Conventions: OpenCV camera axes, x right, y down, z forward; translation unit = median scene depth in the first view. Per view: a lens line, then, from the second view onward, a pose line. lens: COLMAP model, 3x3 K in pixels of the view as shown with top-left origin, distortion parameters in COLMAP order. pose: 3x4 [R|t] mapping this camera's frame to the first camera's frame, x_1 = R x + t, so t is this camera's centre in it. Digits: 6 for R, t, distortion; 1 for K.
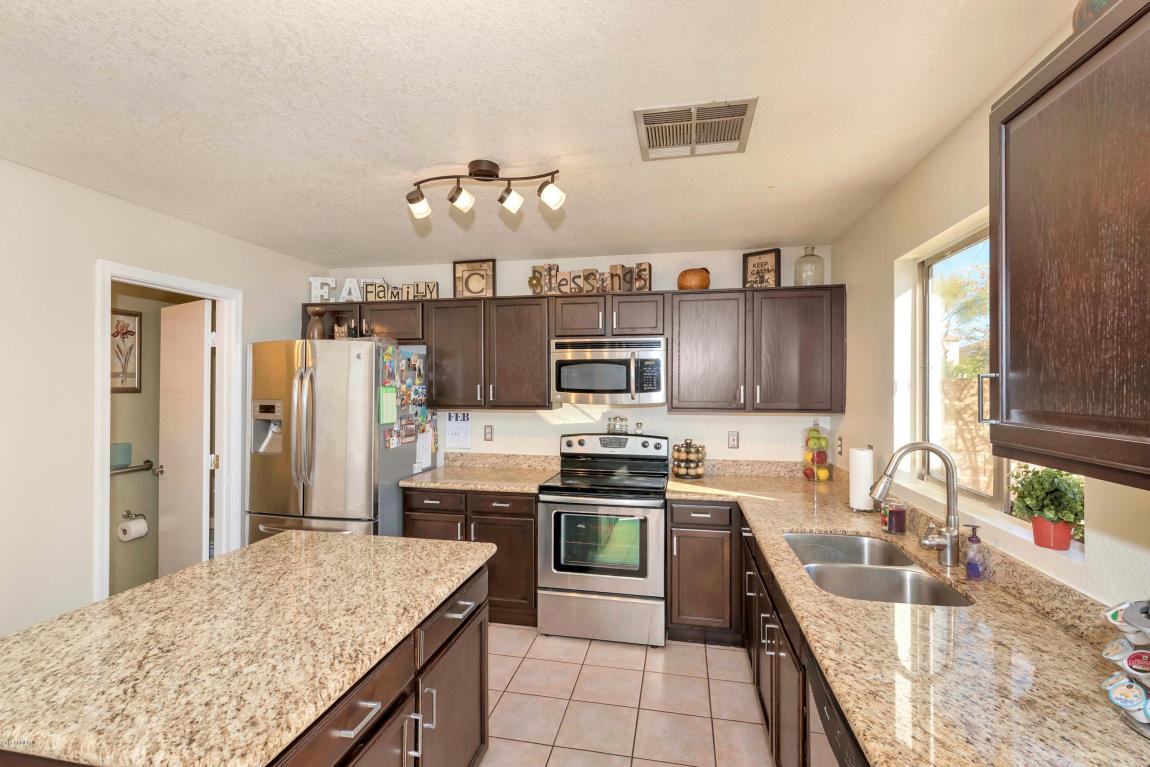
lens RADIAL K [[523.9, 0, 577.4], [0, 523.9, 385.7], [0, 0, 1]] dist [-0.000439, -0.000322]
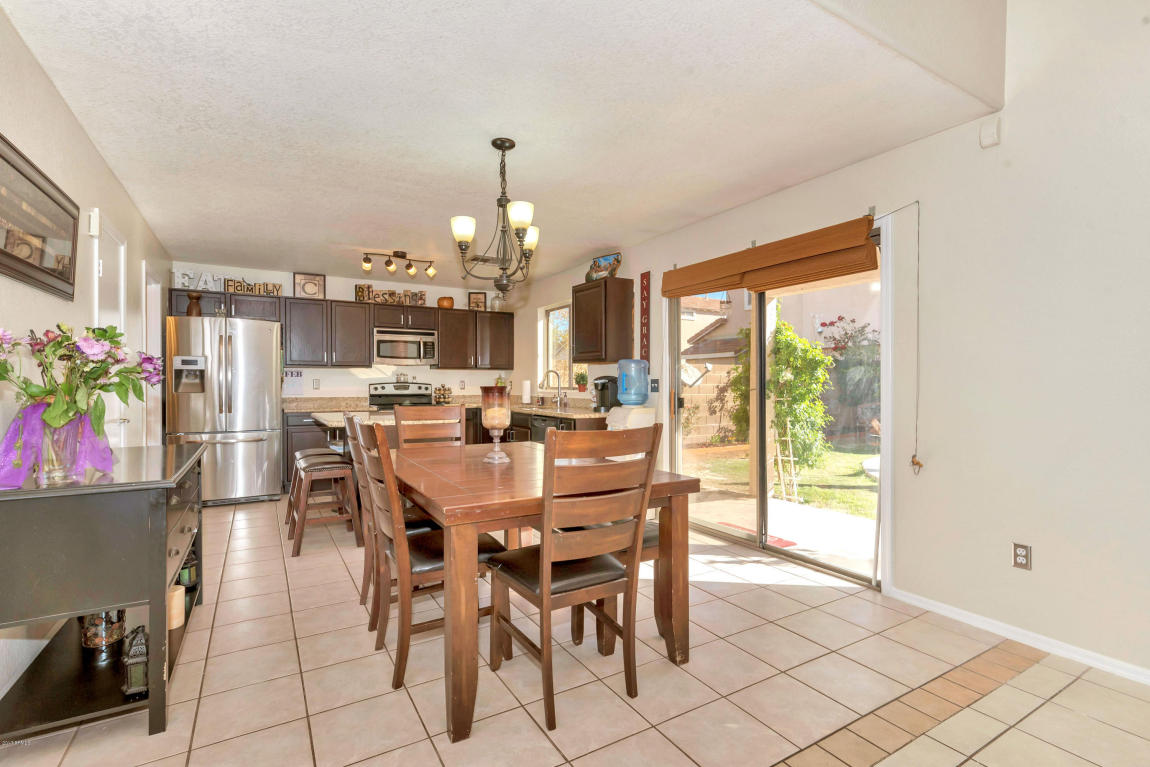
lens RADIAL K [[535.4, 0, 576.8], [0, 535.4, 386.4], [0, 0, 1]] dist [0.000804, 0.000094]
pose [[0.747214, -0.003092, 0.664577, -0.778853], [-0.000300, 0.999988, 0.004990, 0.105743], [-0.664584, -0.003928, 0.747203, -0.859751]]
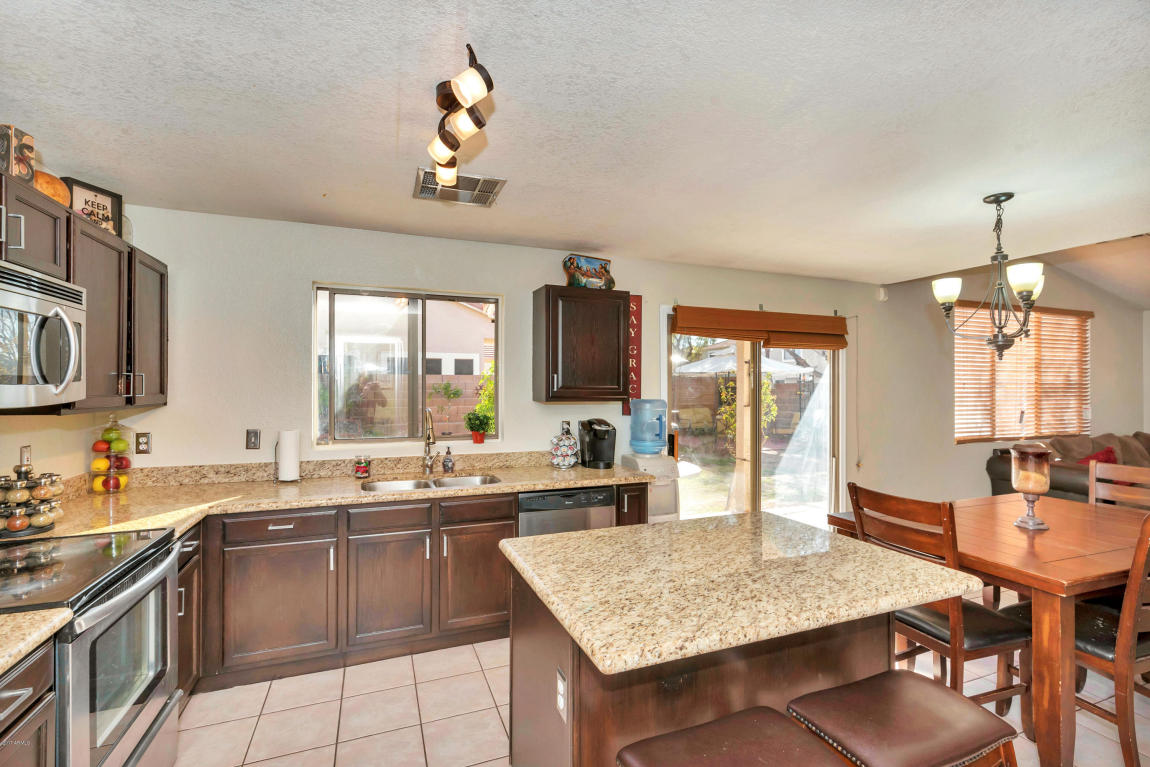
lens RADIAL K [[523.9, 0, 578.4], [0, 523.9, 384.3], [0, 0, 1]] dist [-0.000439, -0.000322]
pose [[-0.541527, 0.001758, 0.840681, -0.623305], [-0.003570, 0.999984, -0.004390, 0.014966], [-0.840676, -0.005379, -0.541512, 0.847240]]
